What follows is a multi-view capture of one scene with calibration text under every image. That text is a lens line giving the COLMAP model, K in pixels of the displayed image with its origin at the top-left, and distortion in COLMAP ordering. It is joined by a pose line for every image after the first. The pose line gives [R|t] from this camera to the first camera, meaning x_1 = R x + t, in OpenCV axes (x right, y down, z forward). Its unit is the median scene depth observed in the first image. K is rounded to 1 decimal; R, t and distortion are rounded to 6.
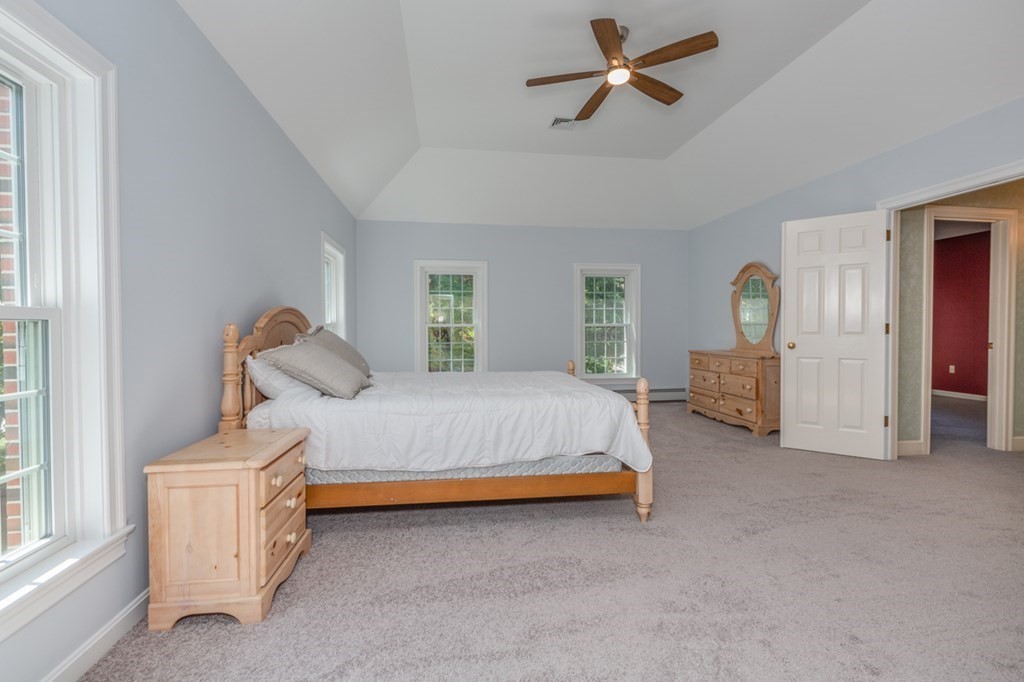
lens RADIAL K [[467.5, 0, 513.1], [0, 467.5, 338.2], [0, 0, 1]] dist [0.004772, 0.000671]
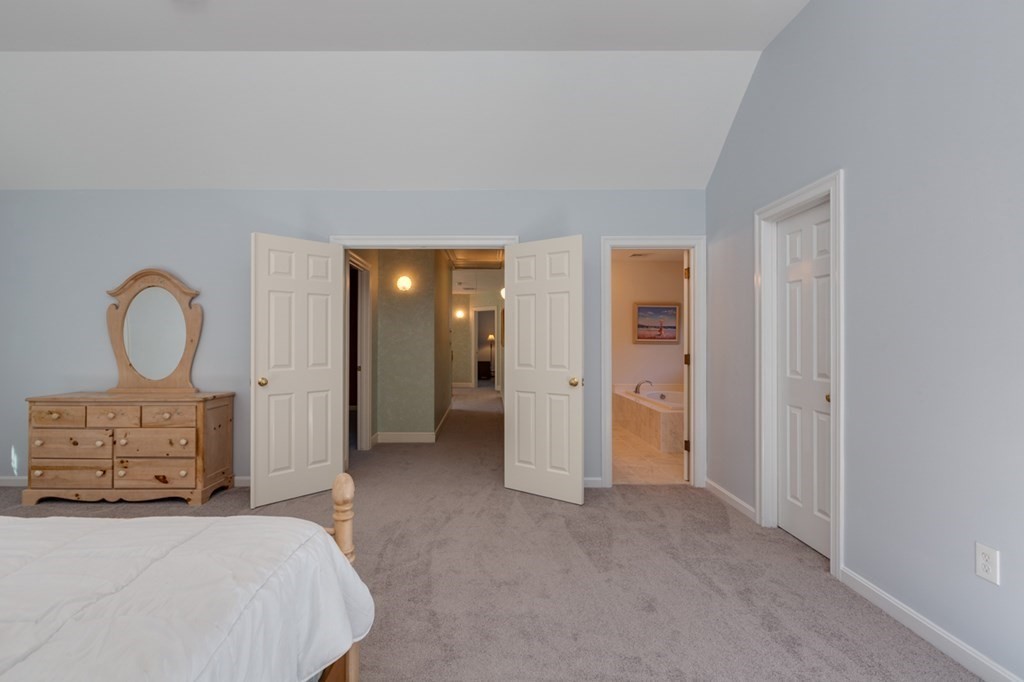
lens RADIAL K [[467.5, 0, 504.2], [0, 467.5, 341.3], [0, 0, 1]] dist [0.004772, 0.000671]
pose [[0.145264, 0.002481, 0.989390, -0.138343], [0.016625, 0.999850, -0.004948, -0.037667], [-0.989253, 0.017167, 0.145201, 0.371912]]
